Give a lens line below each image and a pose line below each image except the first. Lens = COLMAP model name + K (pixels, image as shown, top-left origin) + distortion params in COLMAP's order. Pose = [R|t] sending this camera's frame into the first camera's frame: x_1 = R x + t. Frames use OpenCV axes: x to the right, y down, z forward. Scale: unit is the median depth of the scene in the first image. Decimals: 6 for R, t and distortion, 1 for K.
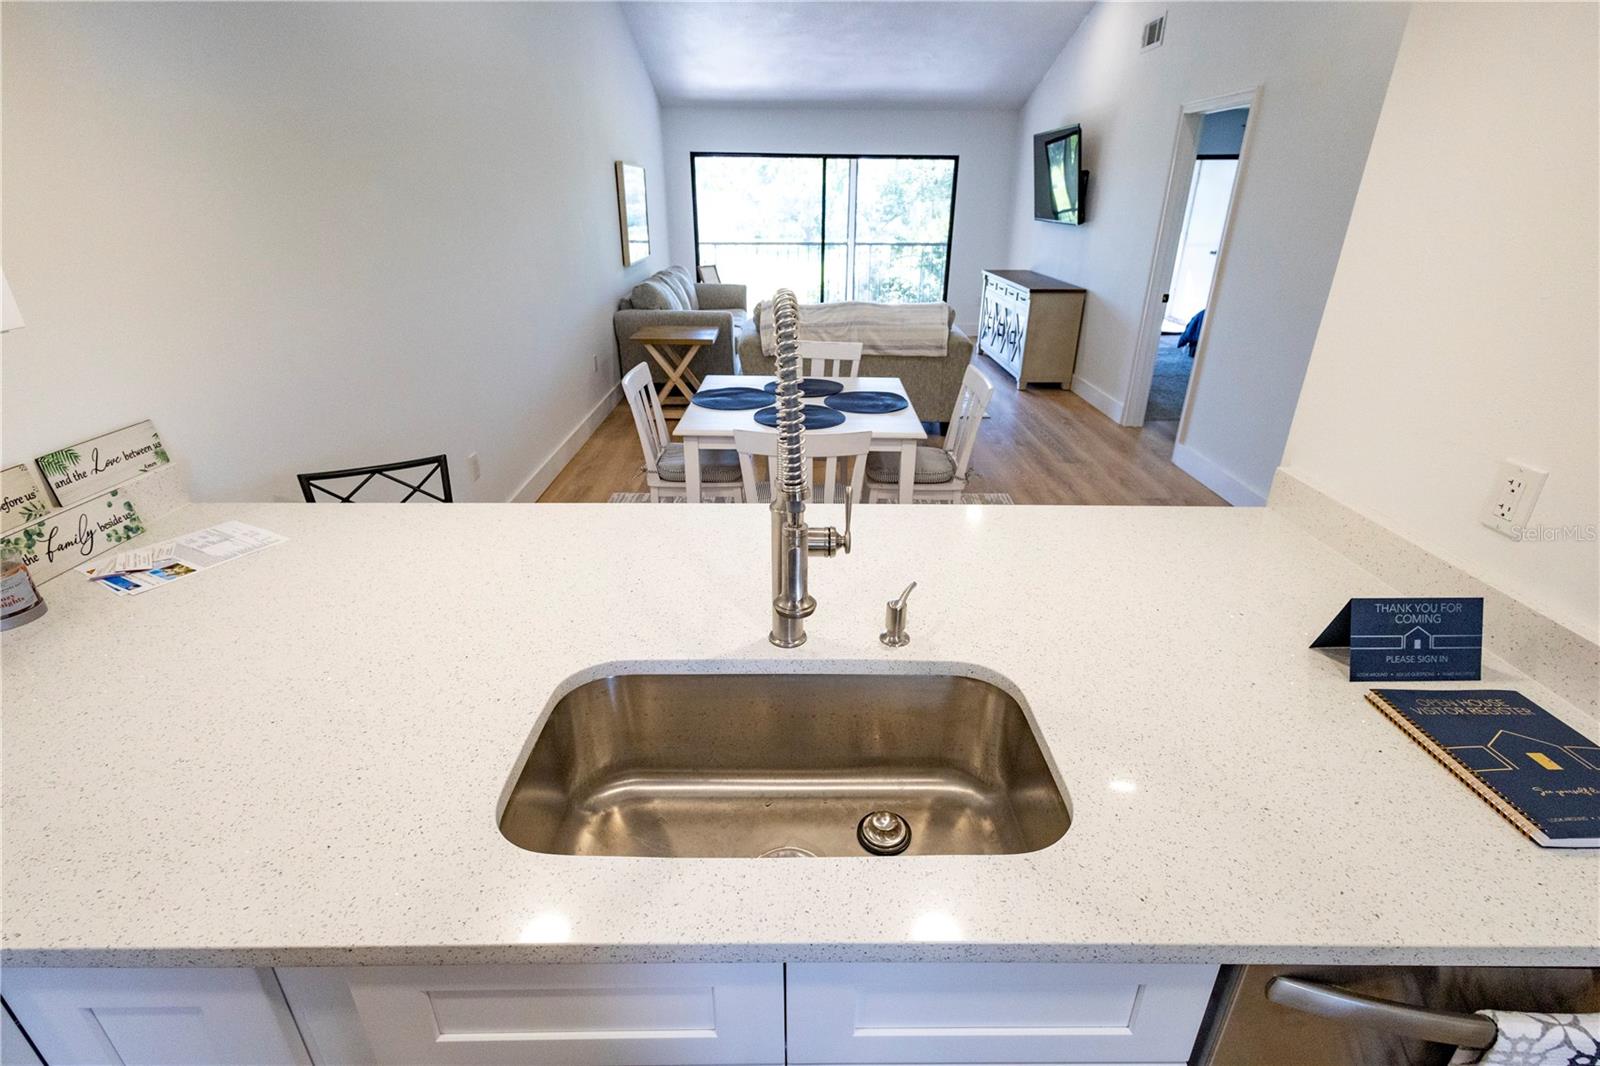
lens RADIAL K [[749.6, 0, 800.0], [0, 749.6, 533.0], [0, 0, 1]] dist [0.012250, -0.000315]
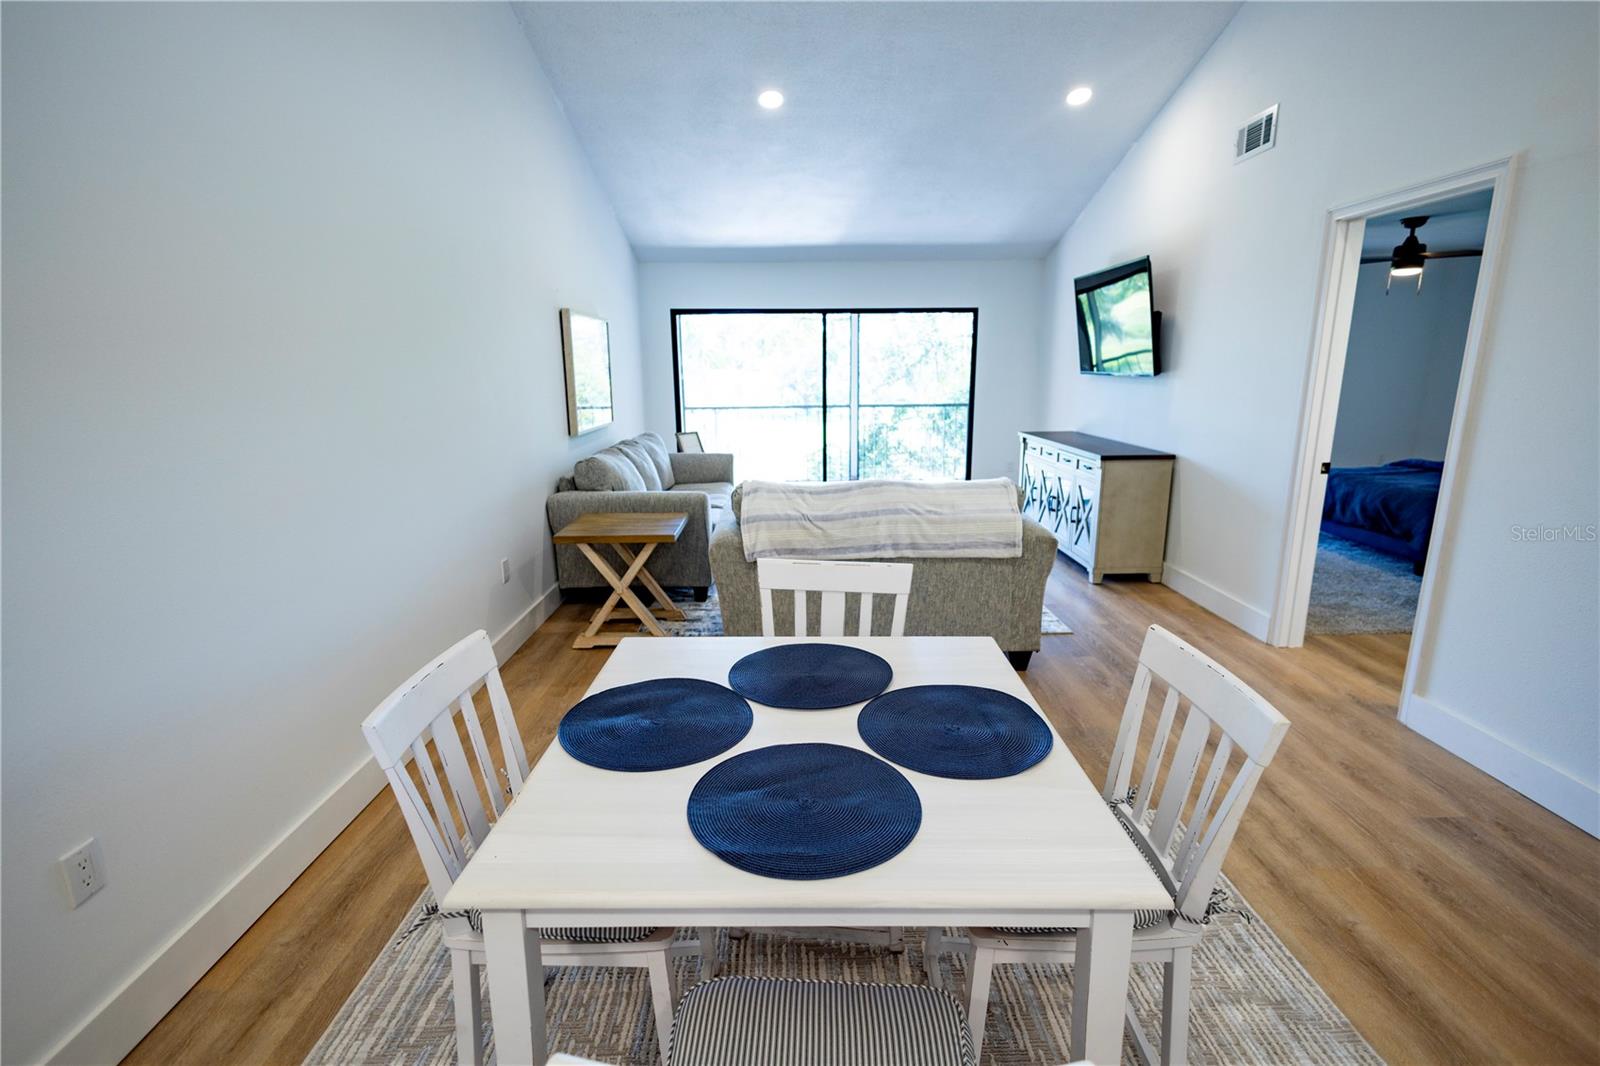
lens RADIAL K [[733.8, 0, 800.0], [0, 733.8, 533.0], [0, 0, 1]] dist [0.010891, -0.000741]
pose [[0.999851, -0.017246, -0.000632, 0.000456], [0.016773, 0.979791, -0.199322, -0.103398], [0.004057, 0.199281, 0.979934, 0.281616]]
